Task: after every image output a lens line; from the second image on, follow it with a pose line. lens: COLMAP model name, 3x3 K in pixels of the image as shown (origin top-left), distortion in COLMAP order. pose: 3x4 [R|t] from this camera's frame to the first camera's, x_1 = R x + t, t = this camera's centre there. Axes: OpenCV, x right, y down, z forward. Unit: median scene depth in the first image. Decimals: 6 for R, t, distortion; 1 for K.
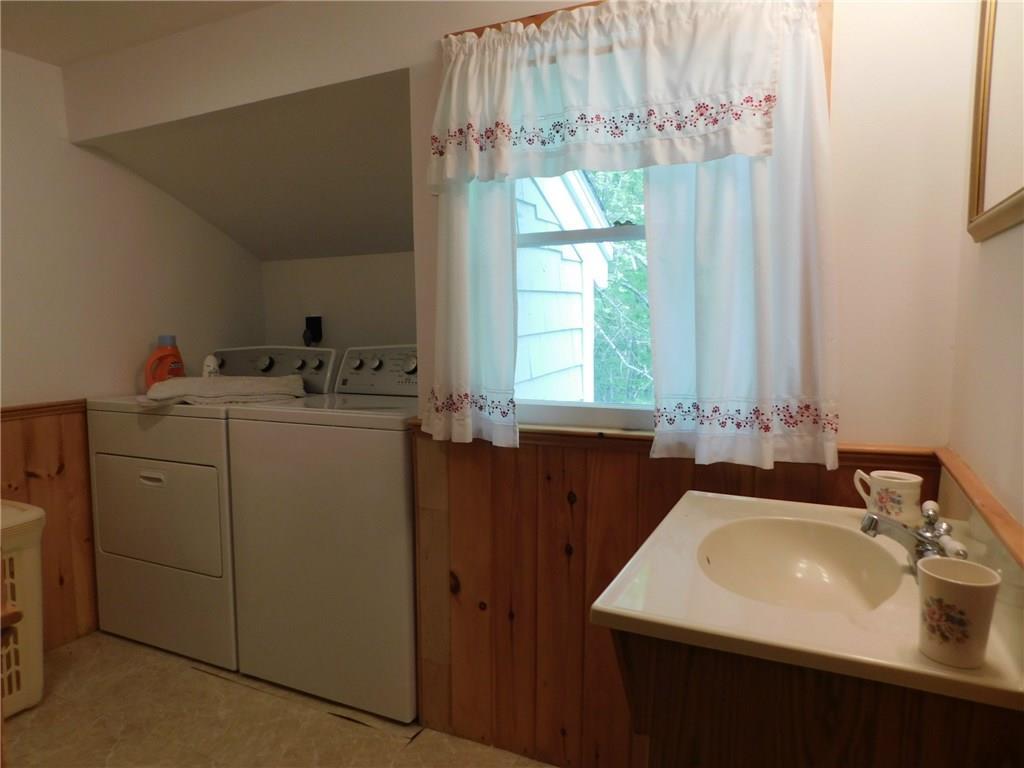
lens RADIAL K [[681.0, 0, 516.4], [0, 681.0, 390.4], [0, 0, 1]] dist [-0.047184, 0.043552]
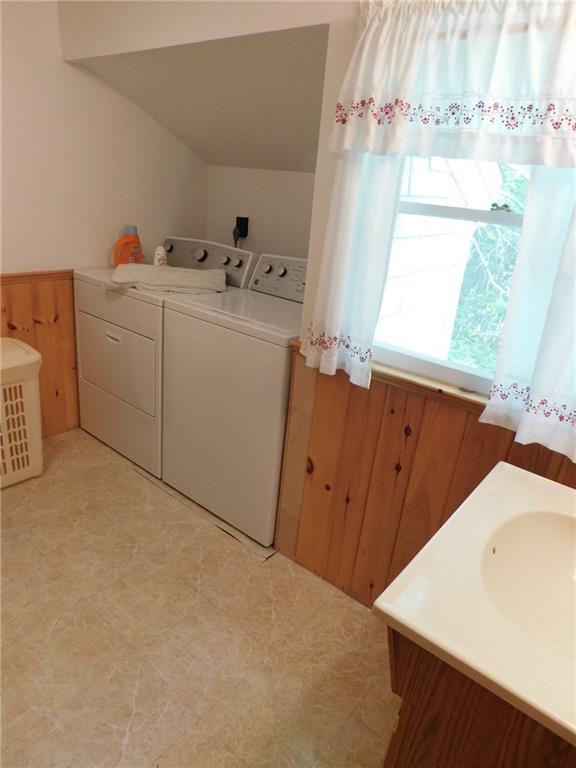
lens RADIAL K [[510.8, 0, 293.4], [0, 510.8, 385.0], [0, 0, 1]] dist [-0.047184, 0.043552]
pose [[0.968060, 0.175236, -0.179311, 0.028357], [-0.122510, 0.954608, 0.271506, -0.135188], [0.218749, -0.240866, 0.945586, 0.090446]]
